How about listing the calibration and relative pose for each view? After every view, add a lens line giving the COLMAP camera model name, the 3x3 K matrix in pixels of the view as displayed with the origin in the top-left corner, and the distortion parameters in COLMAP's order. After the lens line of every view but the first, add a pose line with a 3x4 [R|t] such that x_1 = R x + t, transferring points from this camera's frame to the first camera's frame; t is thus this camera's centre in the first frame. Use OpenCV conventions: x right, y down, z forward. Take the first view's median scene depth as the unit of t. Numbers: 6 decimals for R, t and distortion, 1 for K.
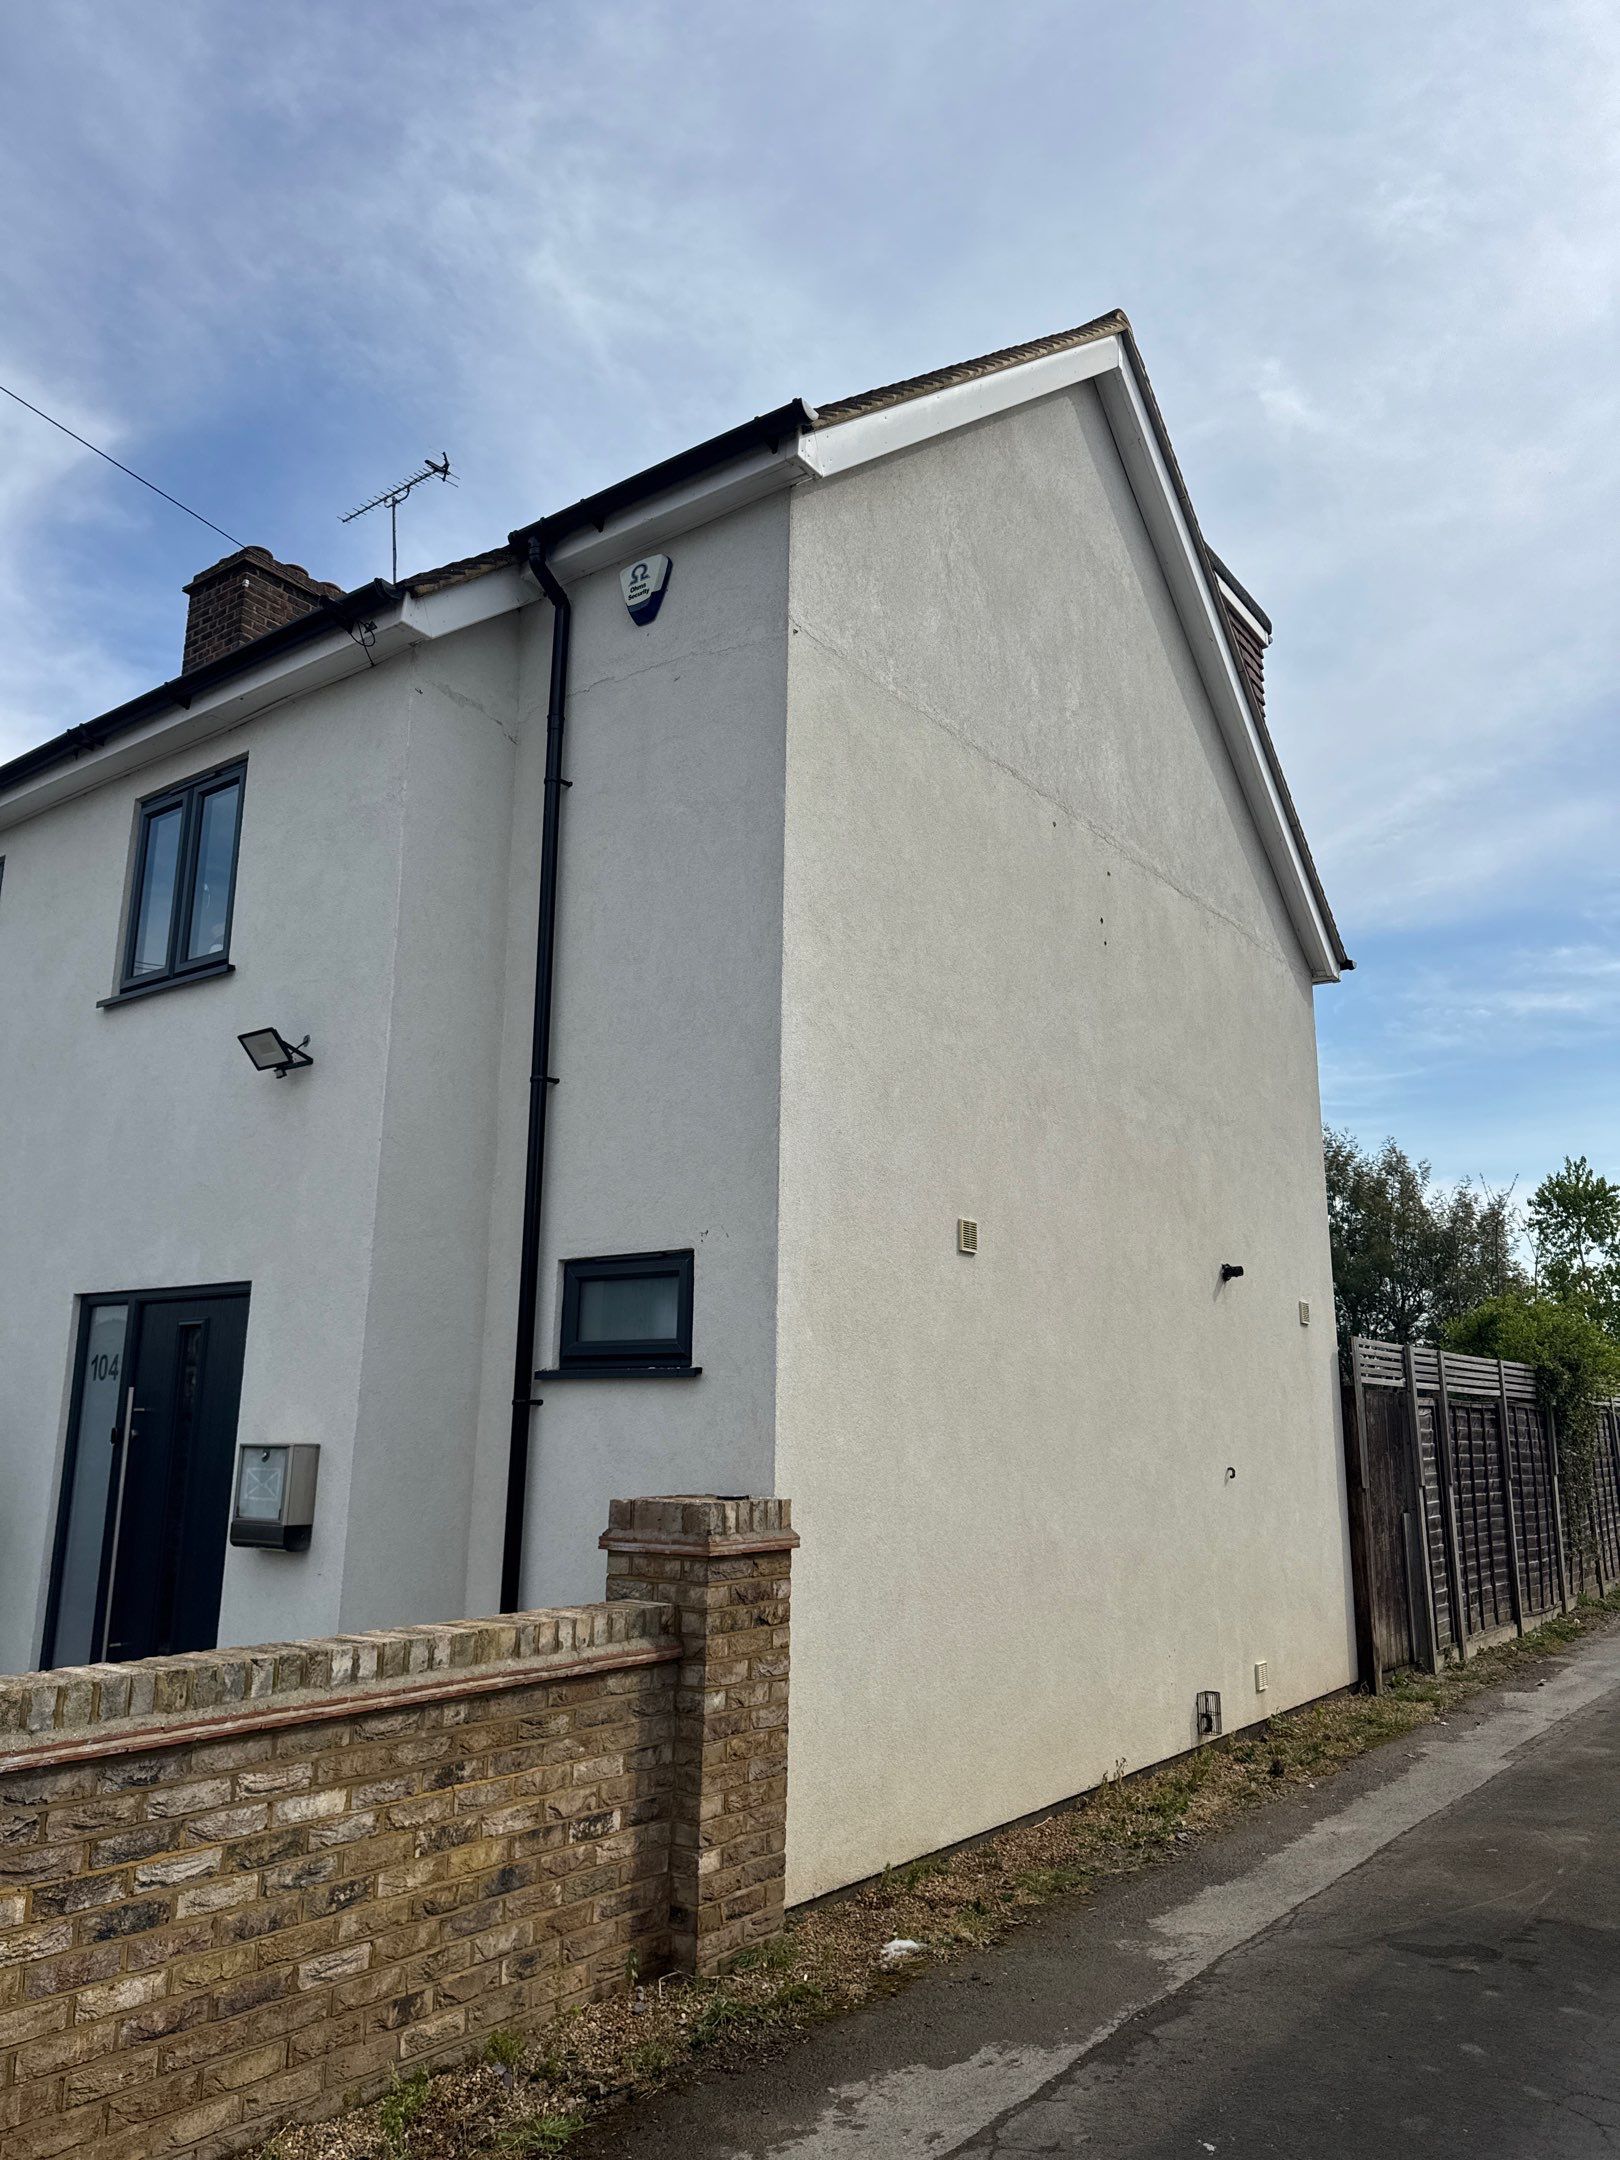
lens RADIAL K [[1503.0, 0, 812.8], [0, 1503.0, 1083.4], [0, 0, 1]] dist [0.085298, -0.053928]
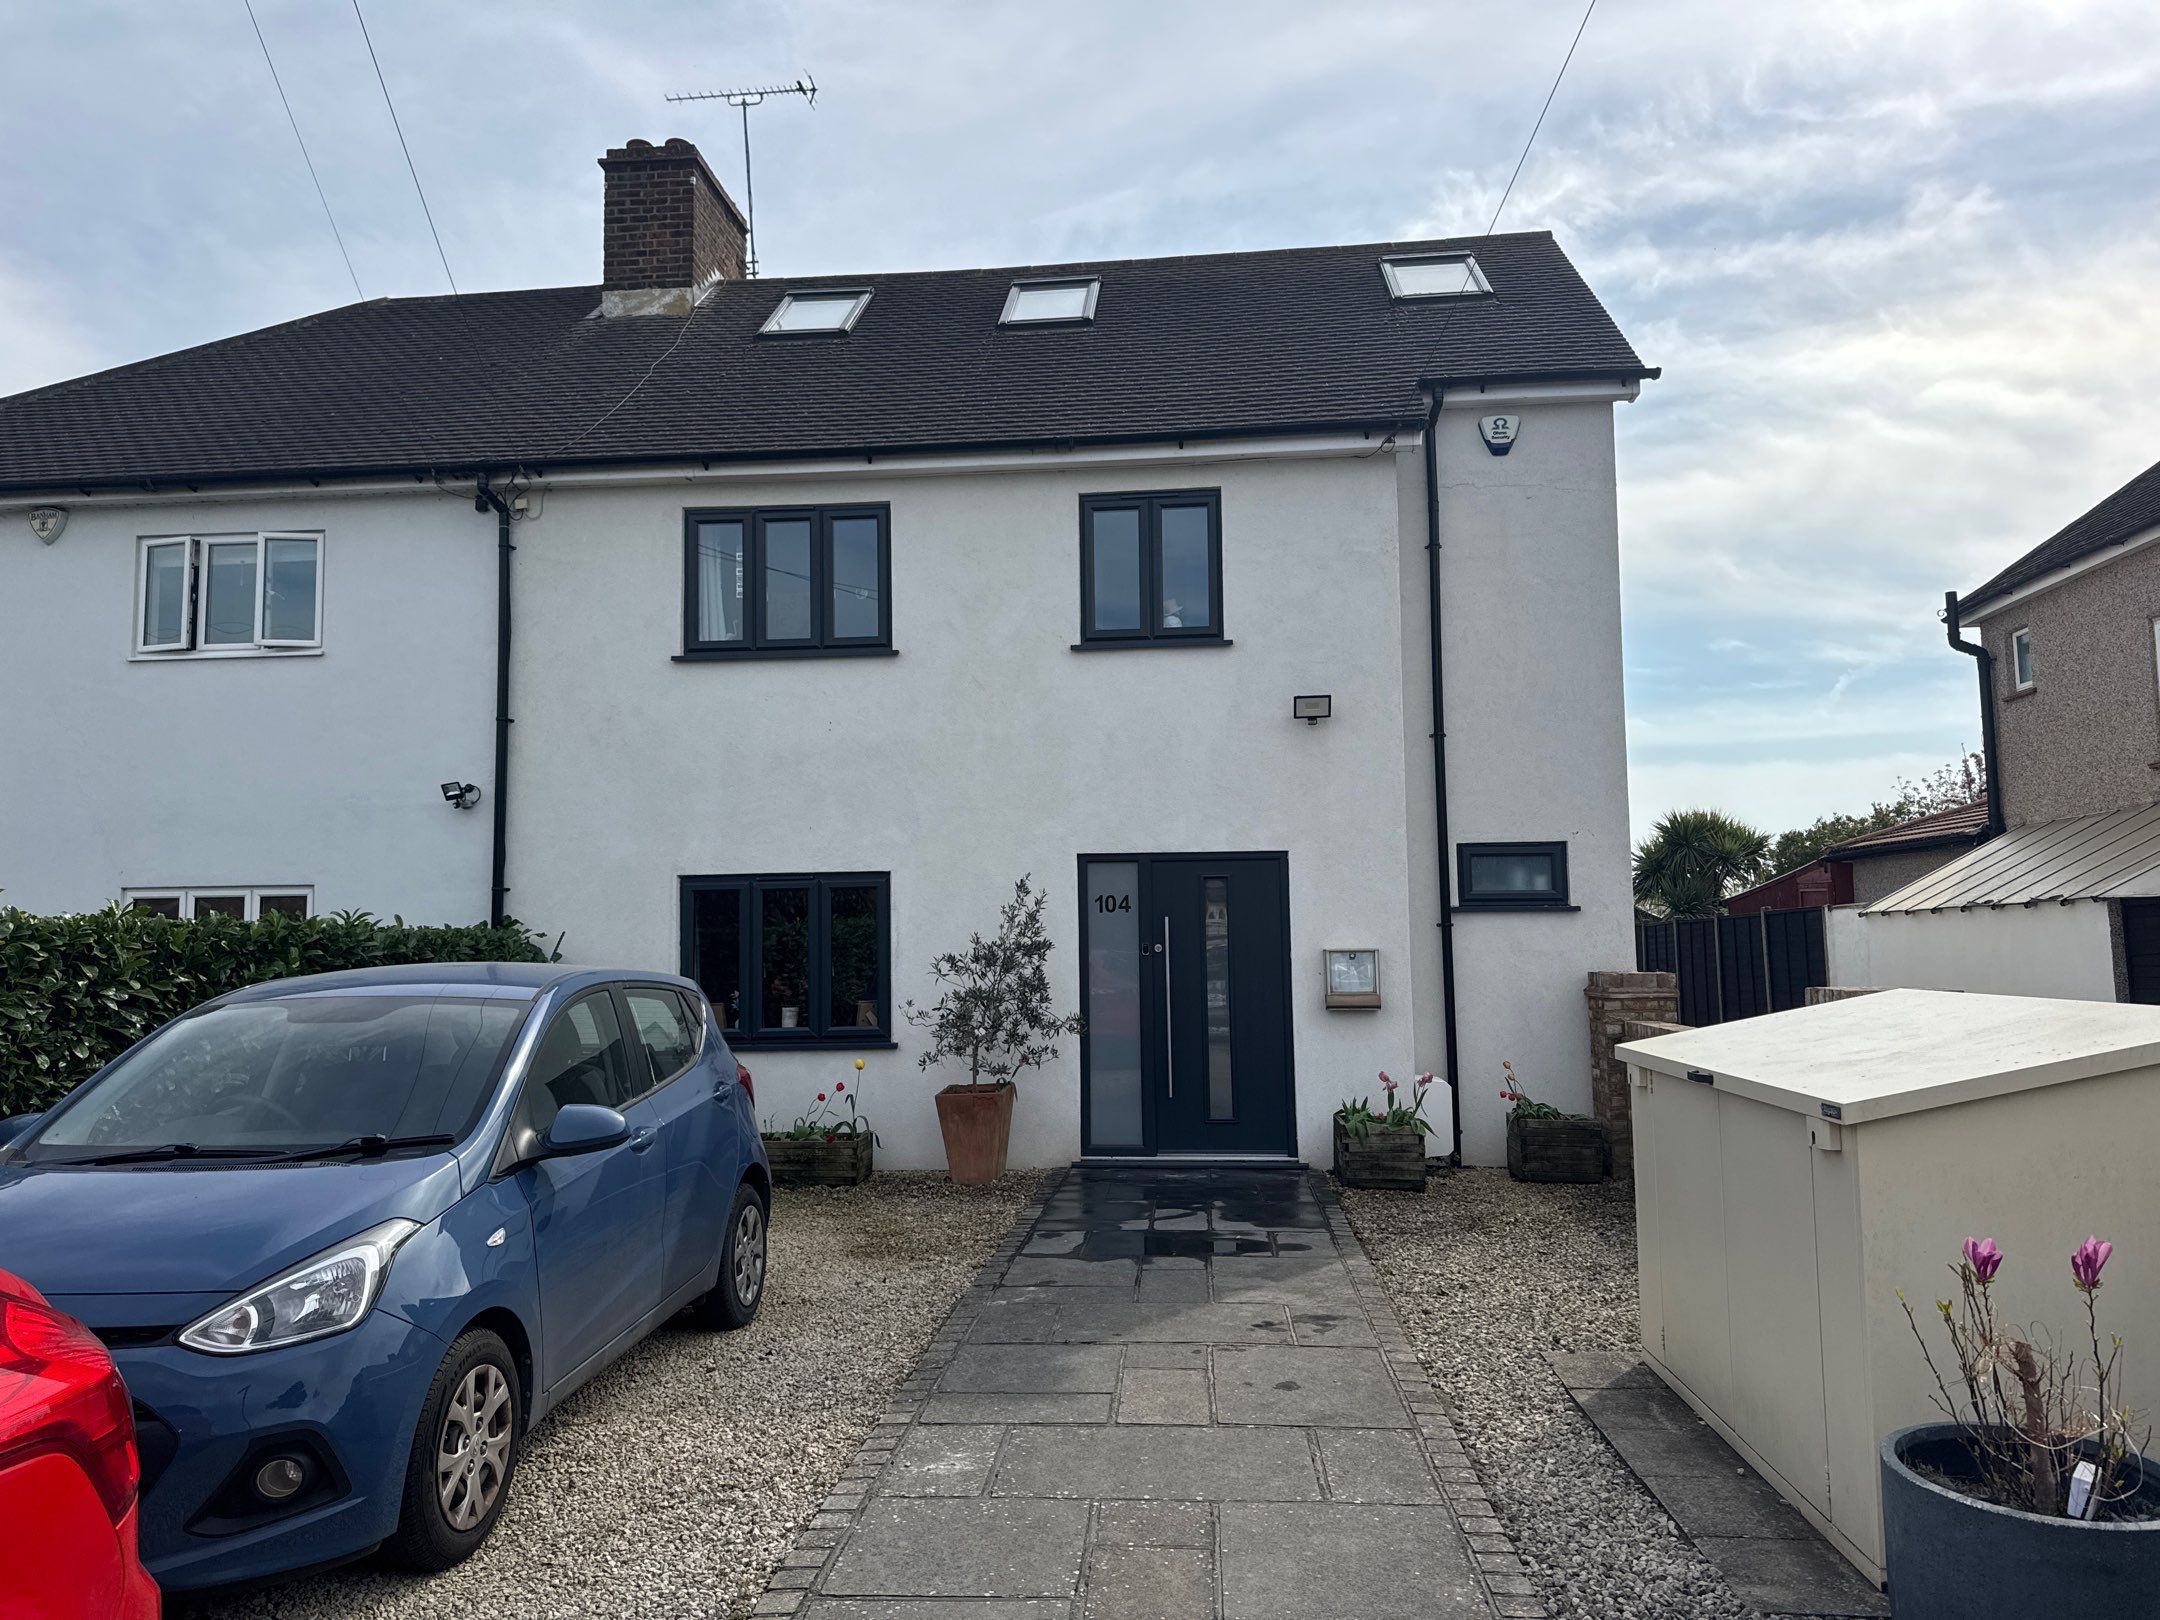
lens RADIAL K [[1503.0, 0, 1090.2], [0, 1503.0, 819.5], [0, 0, 1]] dist [0.085298, -0.053928]
pose [[0.854949, 0.021658, 0.518259, -1.331977], [-0.091210, 0.989837, 0.109099, -0.054902], [-0.510630, -0.140545, 0.848236, -0.217015]]
